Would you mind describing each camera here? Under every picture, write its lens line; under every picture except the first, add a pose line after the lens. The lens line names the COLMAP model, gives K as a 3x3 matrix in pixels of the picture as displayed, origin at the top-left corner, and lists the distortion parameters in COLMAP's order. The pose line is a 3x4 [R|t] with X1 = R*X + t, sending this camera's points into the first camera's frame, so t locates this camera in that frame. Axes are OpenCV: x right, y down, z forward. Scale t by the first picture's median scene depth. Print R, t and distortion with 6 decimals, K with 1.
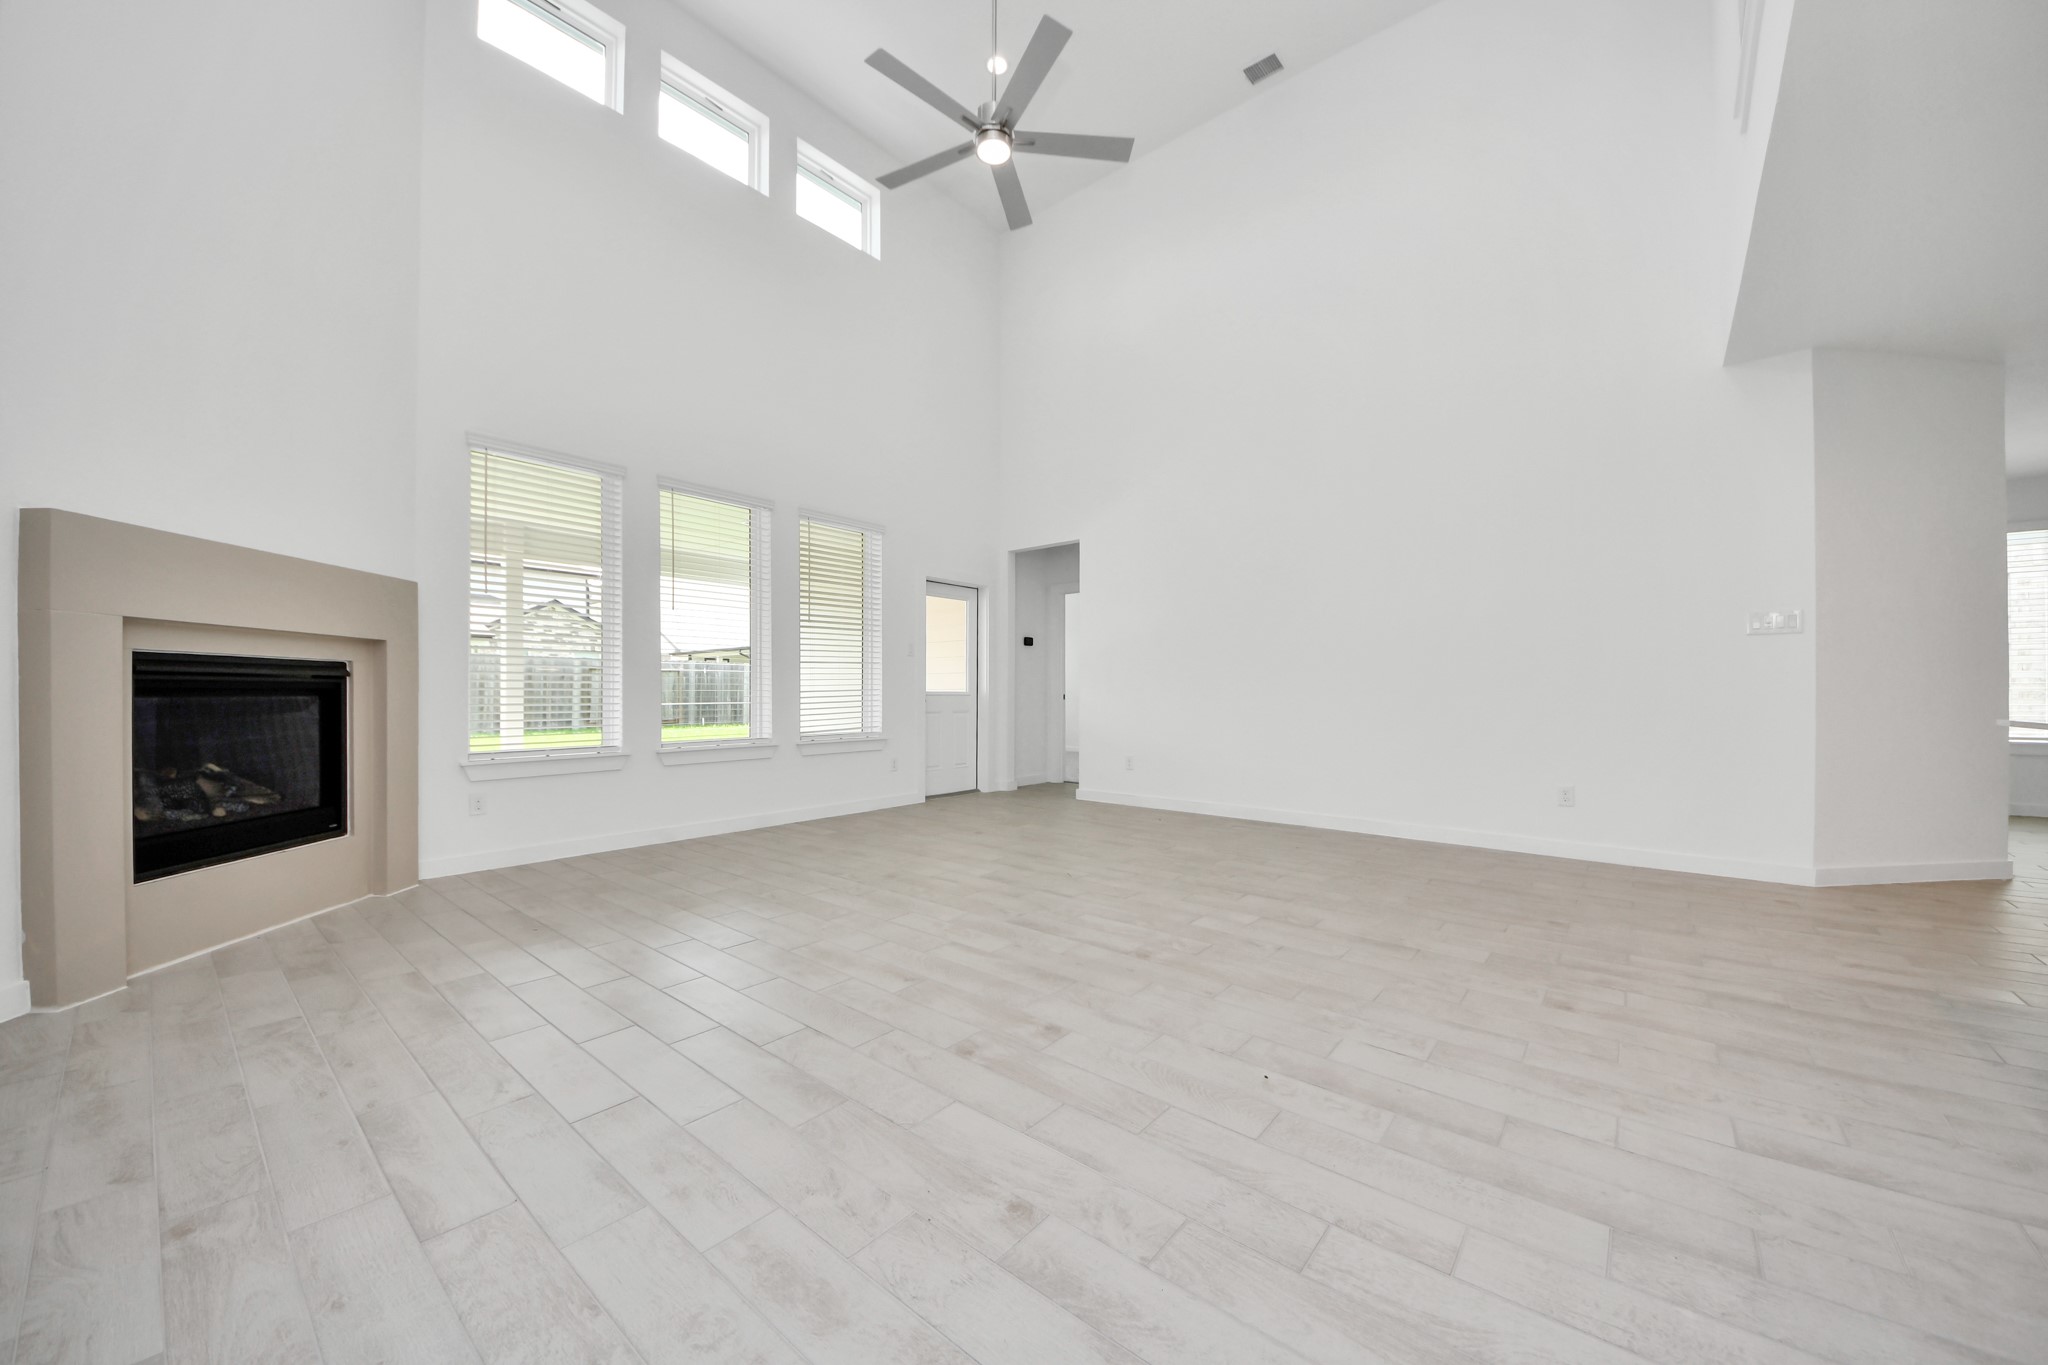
lens RADIAL K [[734.5, 0, 1021.1], [0, 734.5, 689.7], [0, 0, 1]] dist [0.004562, -0.008439]
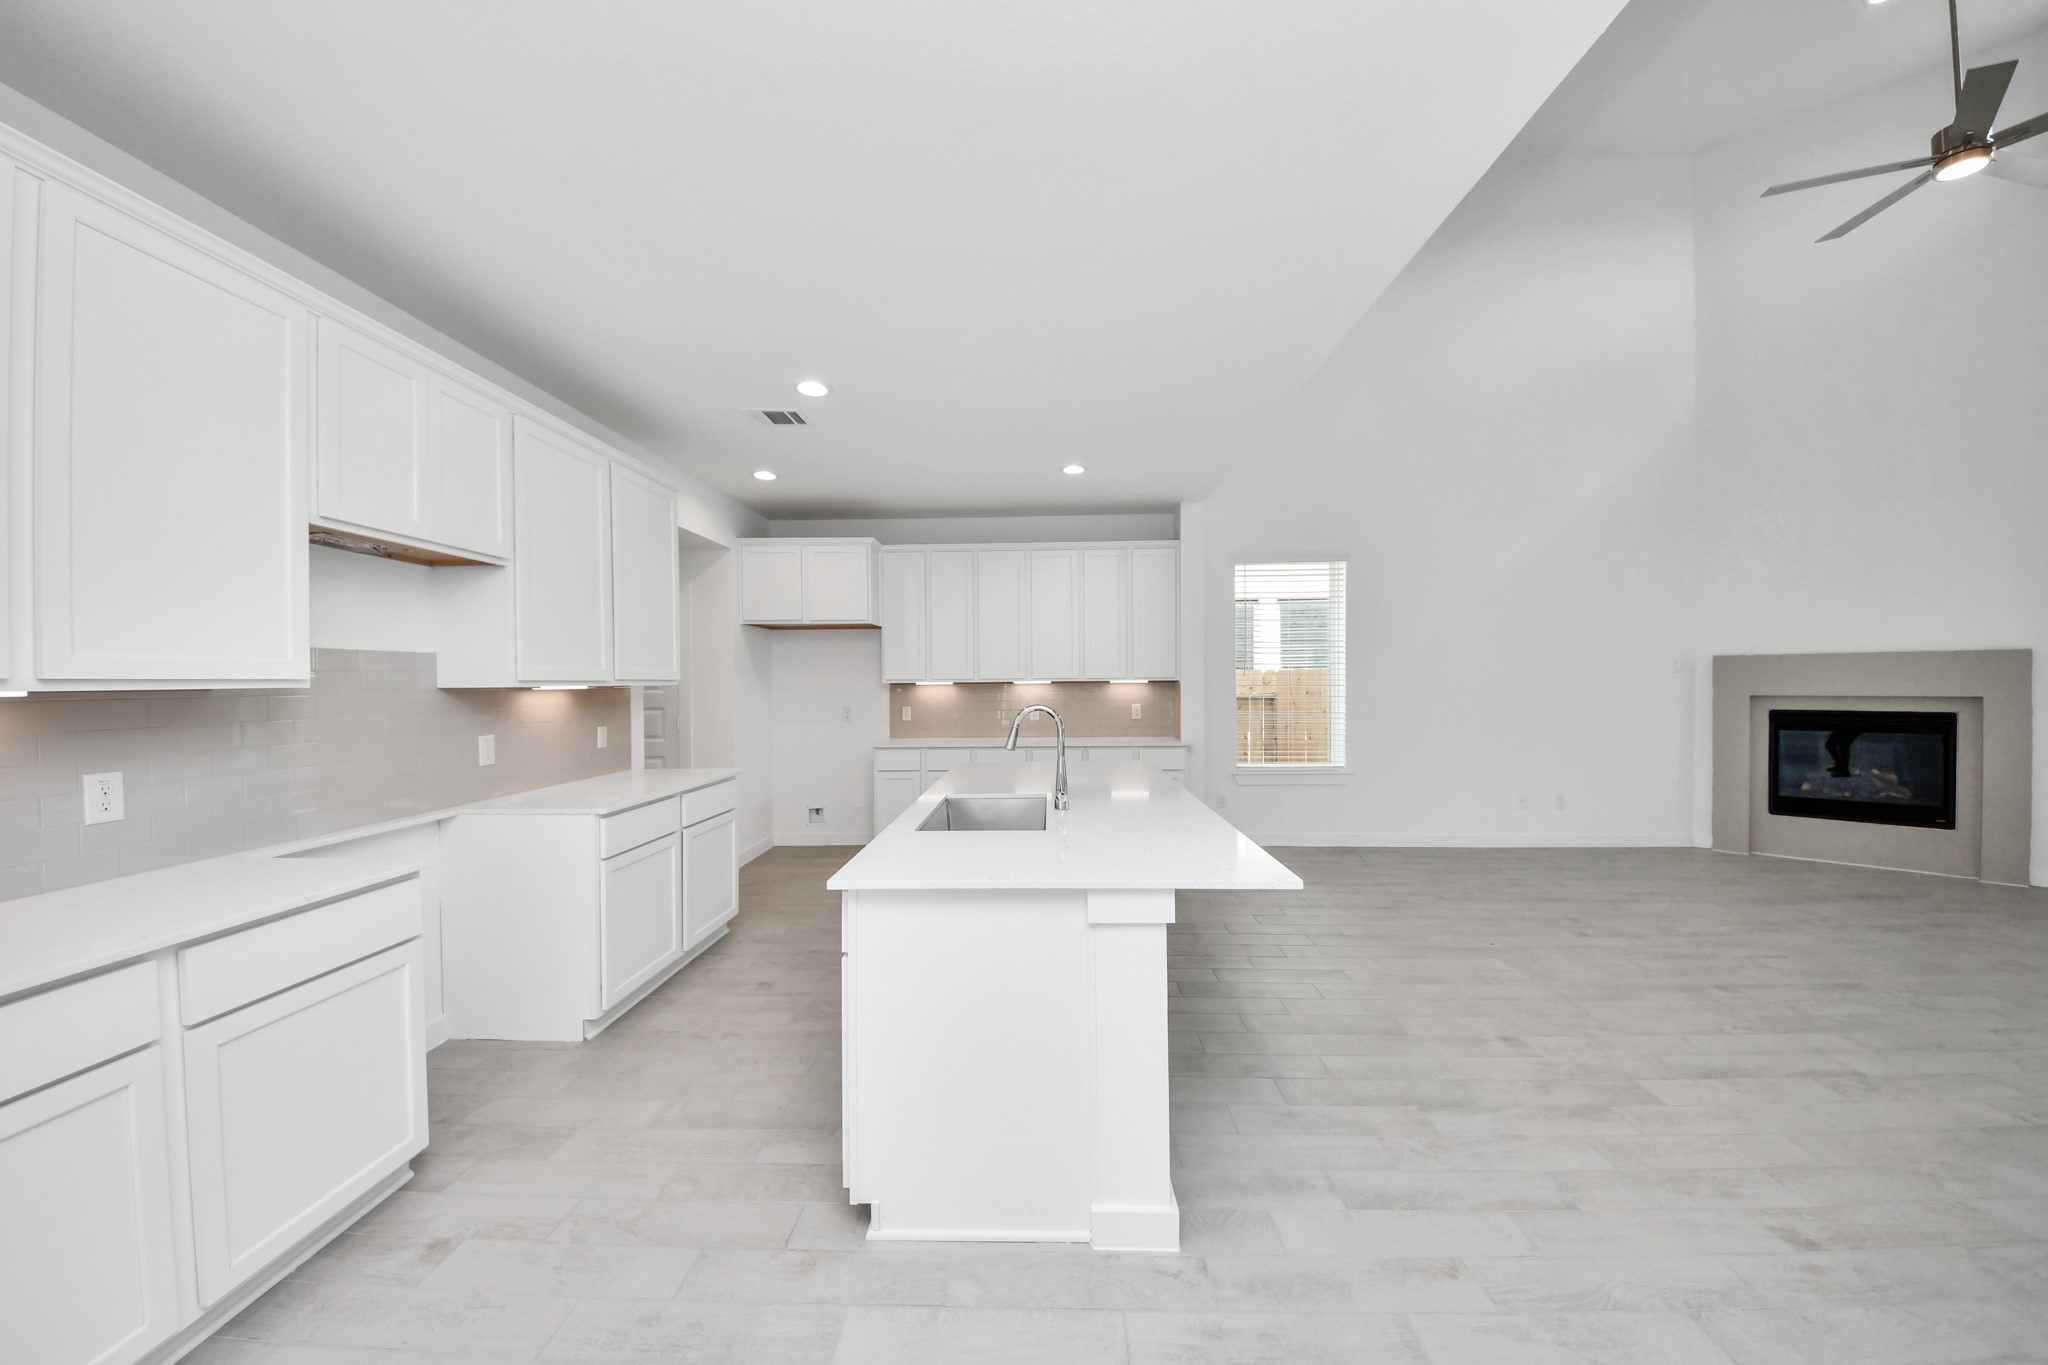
lens RADIAL K [[722.1, 0, 1022.3], [0, 722.1, 687.9], [0, 0, 1]] dist [0.002930, -0.007918]
pose [[-0.787824, 0.009215, -0.615831, 1.419196], [0.005589, 0.999954, 0.007814, -0.109503], [0.615874, 0.002714, -0.787840, 0.976813]]
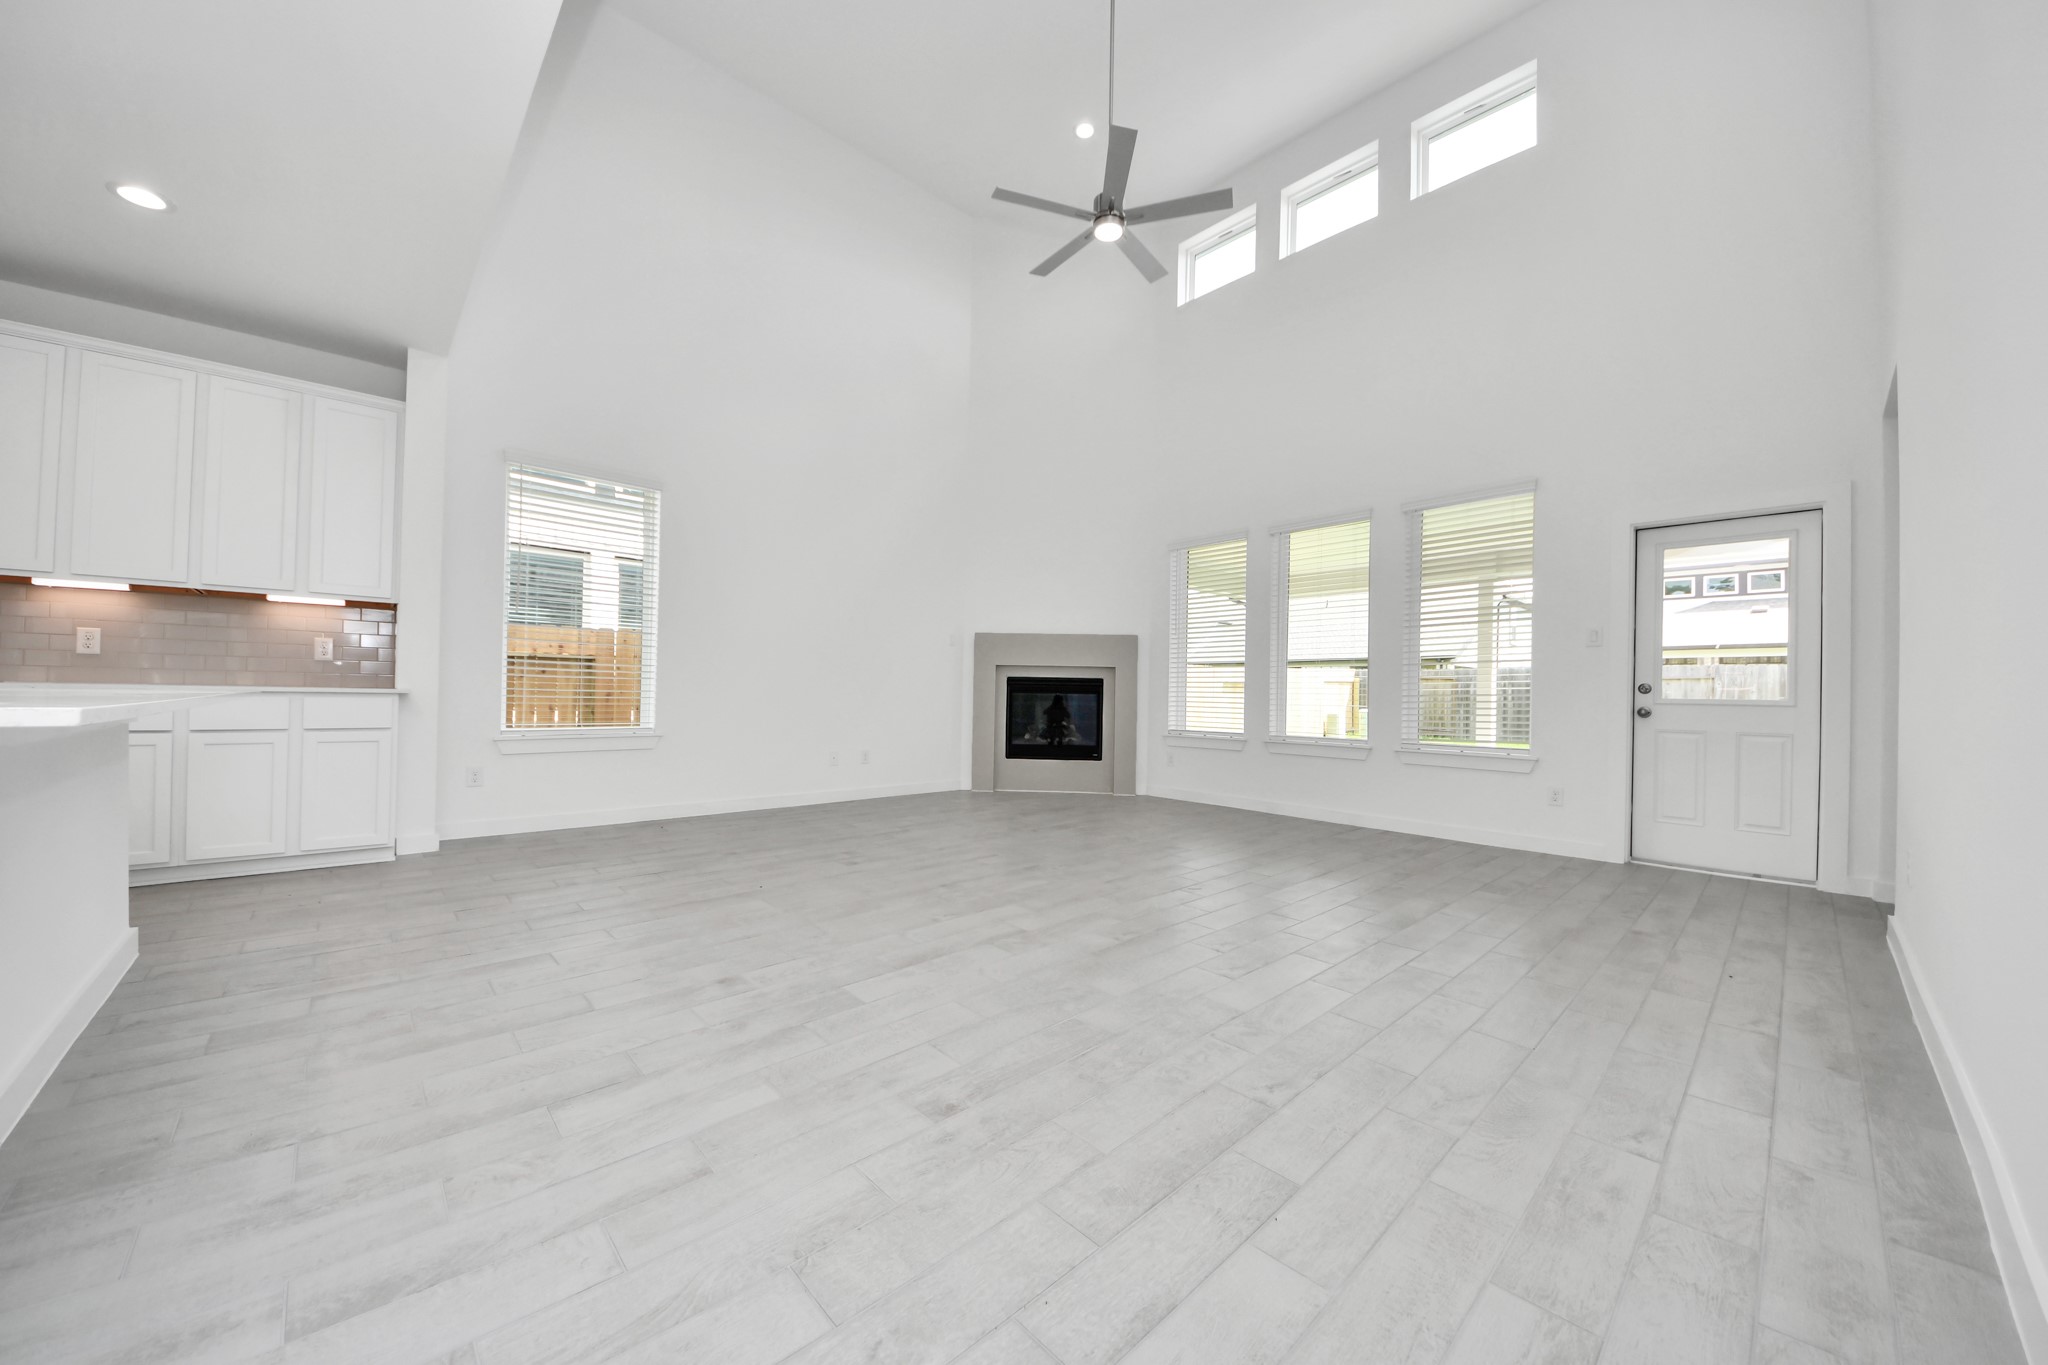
lens RADIAL K [[722.1, 0, 1022.3], [0, 722.1, 687.9], [0, 0, 1]] dist [0.002930, -0.007918]
pose [[-0.116689, -0.015150, -0.993053, 1.138796], [-0.019265, 0.999730, -0.012988, 0.023527], [0.992982, 0.017616, -0.116949, 1.024890]]
